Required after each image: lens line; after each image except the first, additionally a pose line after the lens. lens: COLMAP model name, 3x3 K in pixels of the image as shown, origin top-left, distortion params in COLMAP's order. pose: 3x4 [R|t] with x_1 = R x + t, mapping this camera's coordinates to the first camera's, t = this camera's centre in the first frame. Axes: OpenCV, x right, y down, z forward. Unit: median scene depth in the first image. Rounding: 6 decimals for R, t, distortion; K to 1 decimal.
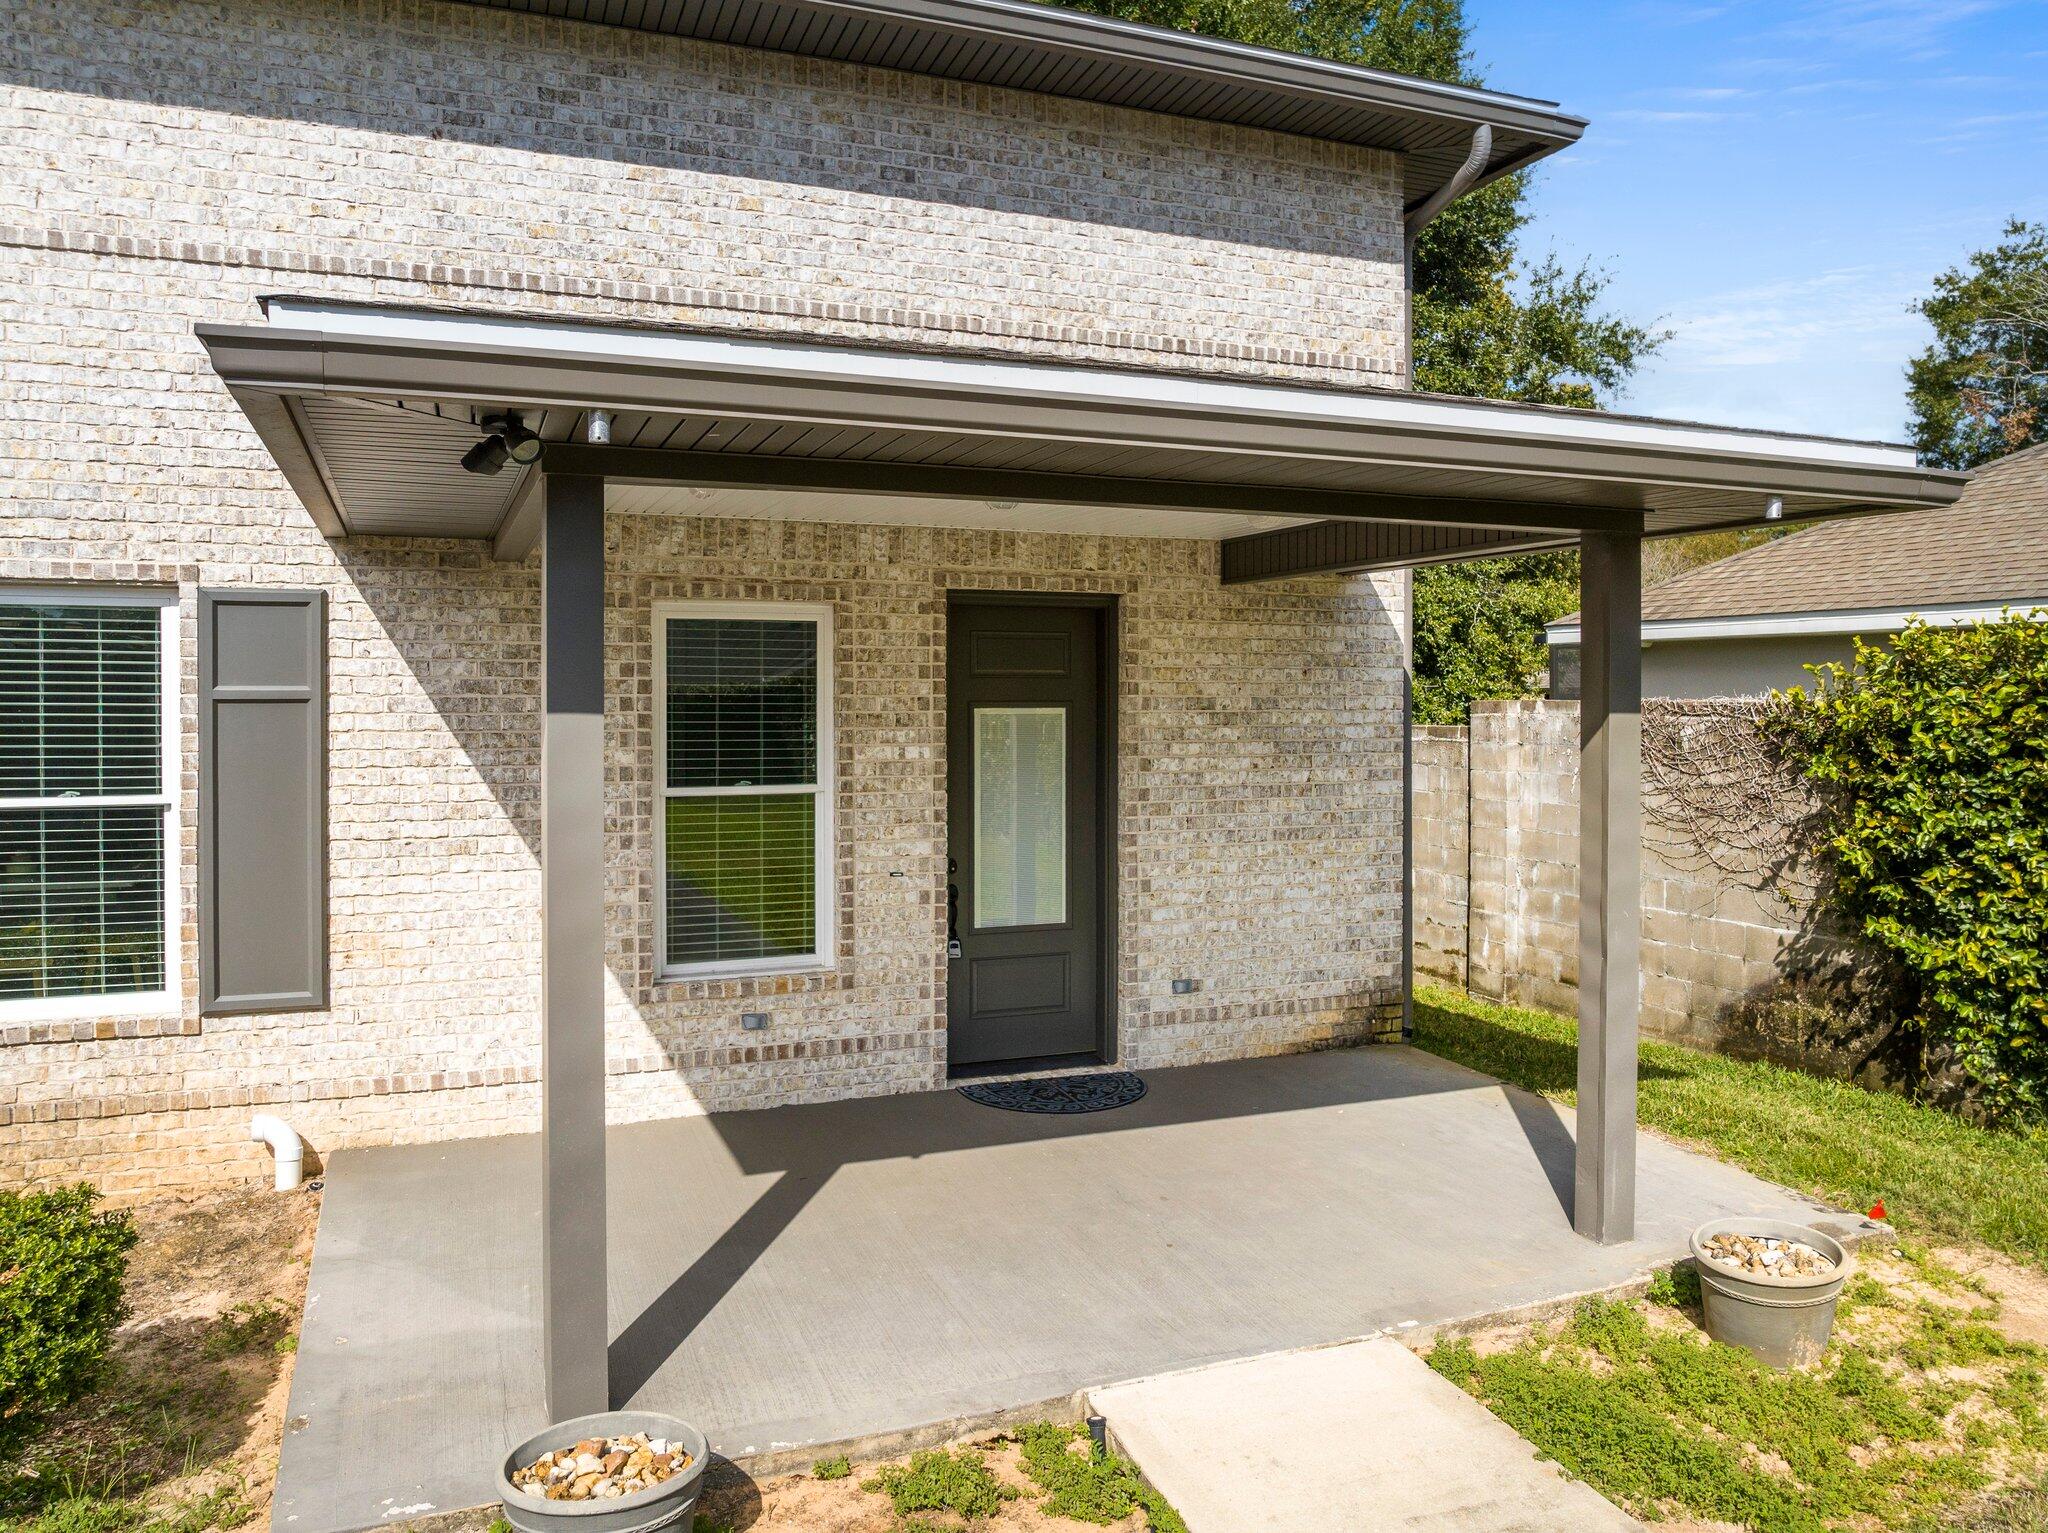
lens RADIAL K [[1415.4, 0, 1031.6], [0, 1415.4, 766.2], [0, 0, 1]] dist [-0.035450, -0.001199]
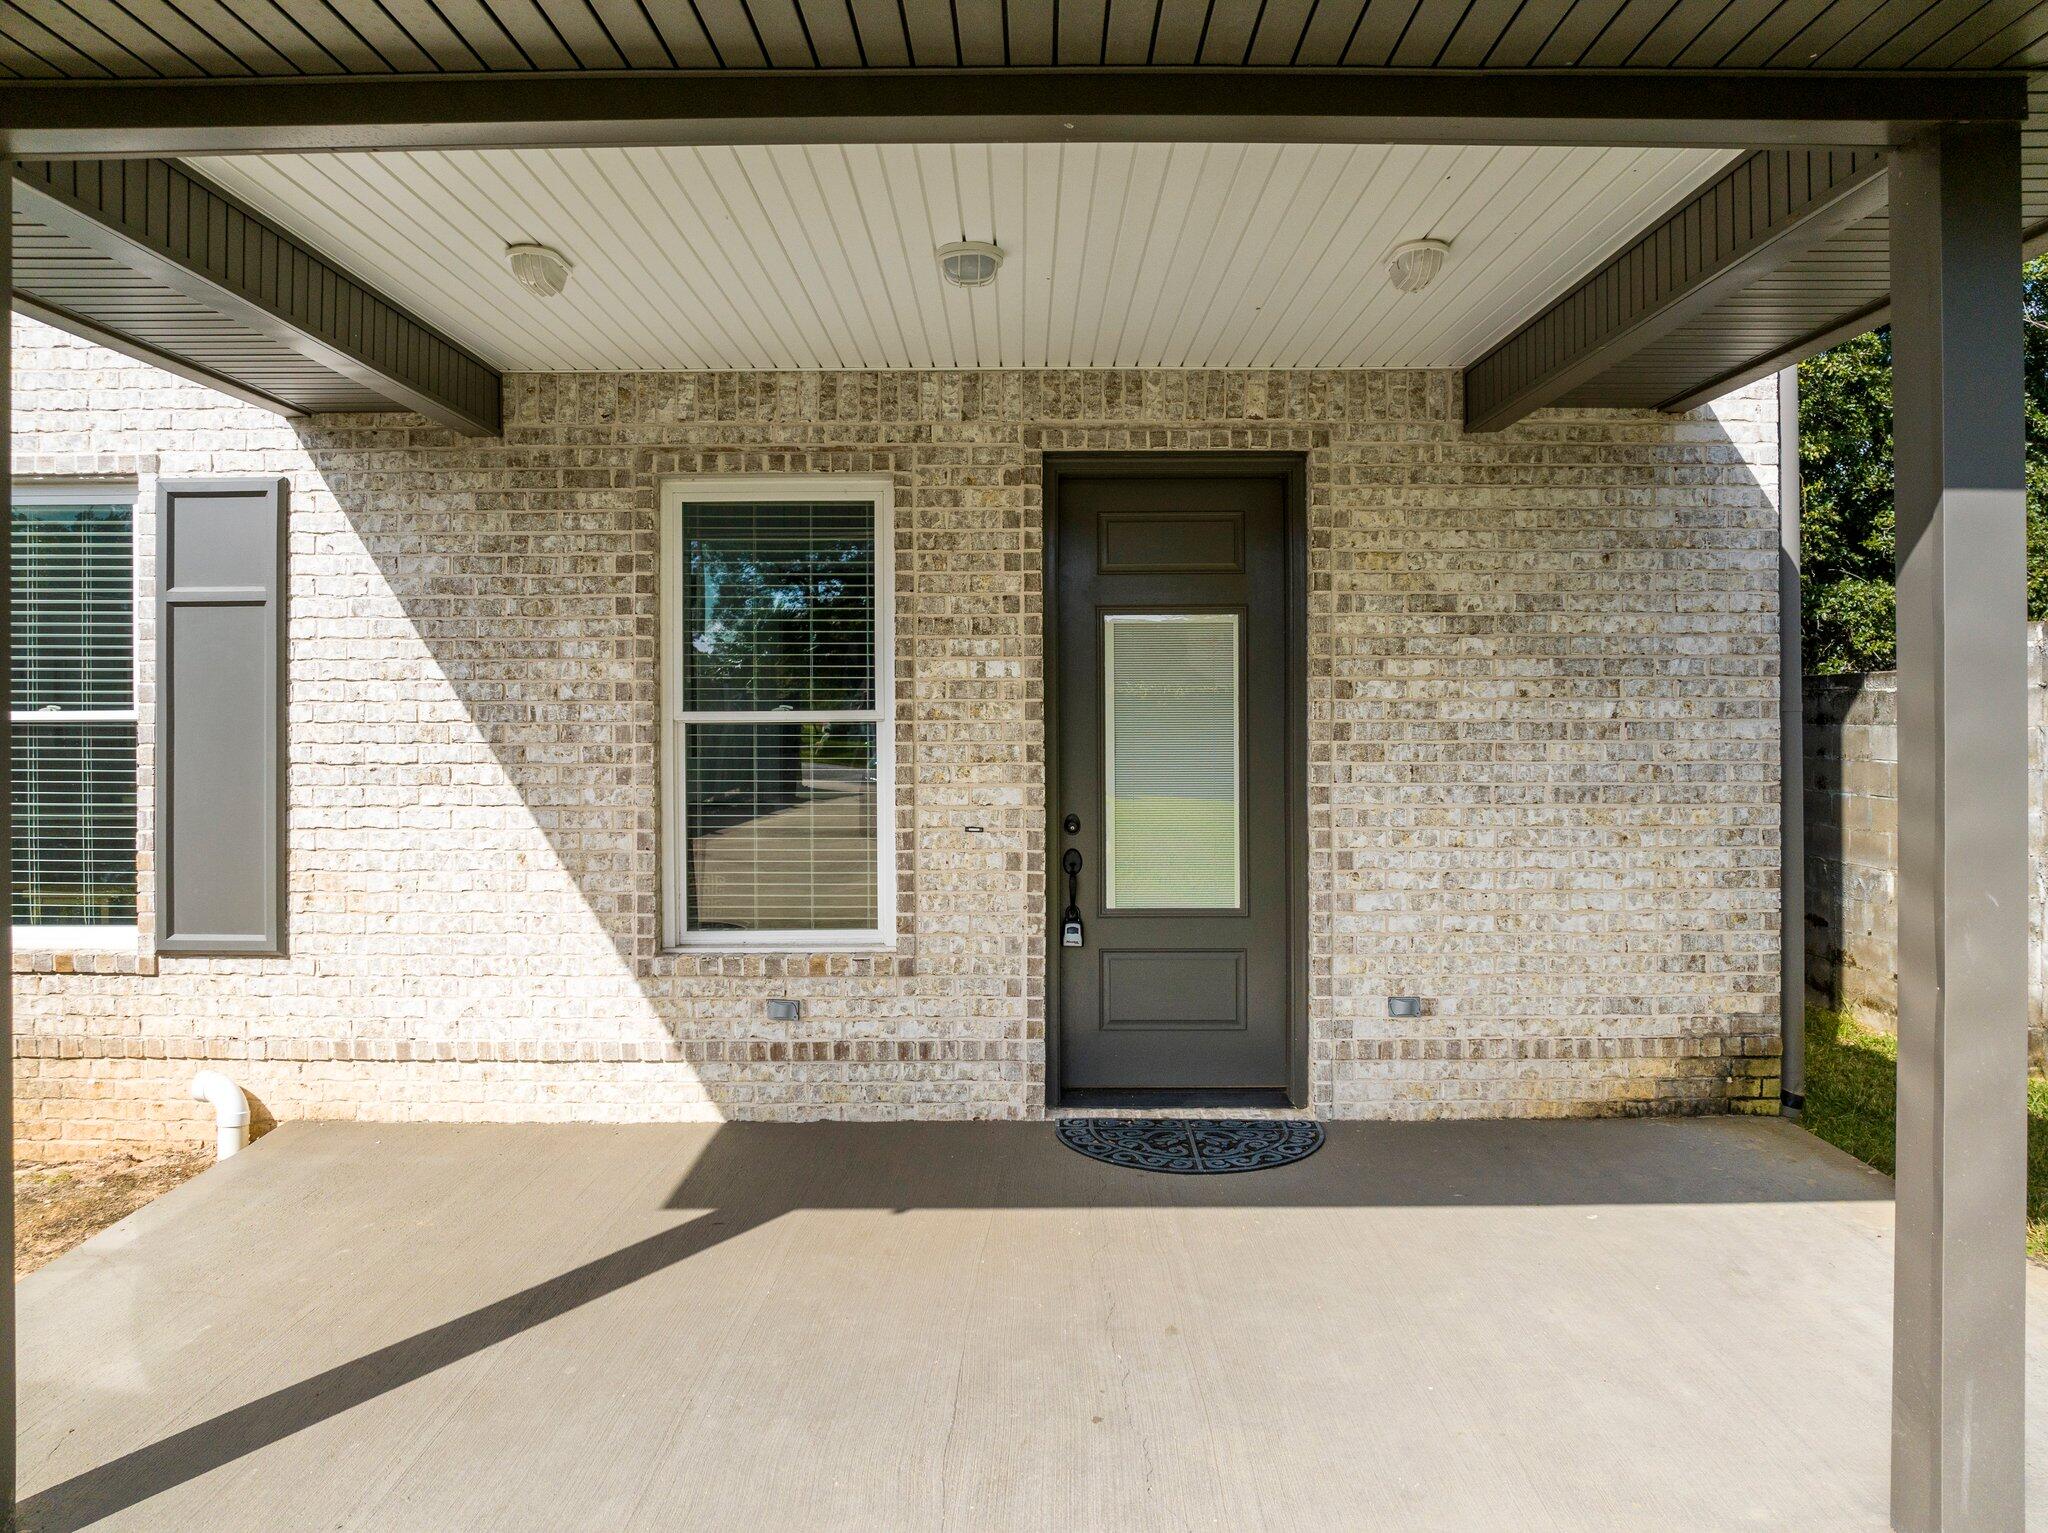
lens RADIAL K [[1415.4, 0, 1014.1], [0, 1415.4, 745.5], [0, 0, 1]] dist [-0.035450, -0.001199]
pose [[0.927393, 0.002548, -0.374081, 0.217228], [-0.009807, 0.999799, -0.017503, 0.046520], [0.373961, 0.019901, 0.927231, 0.317330]]
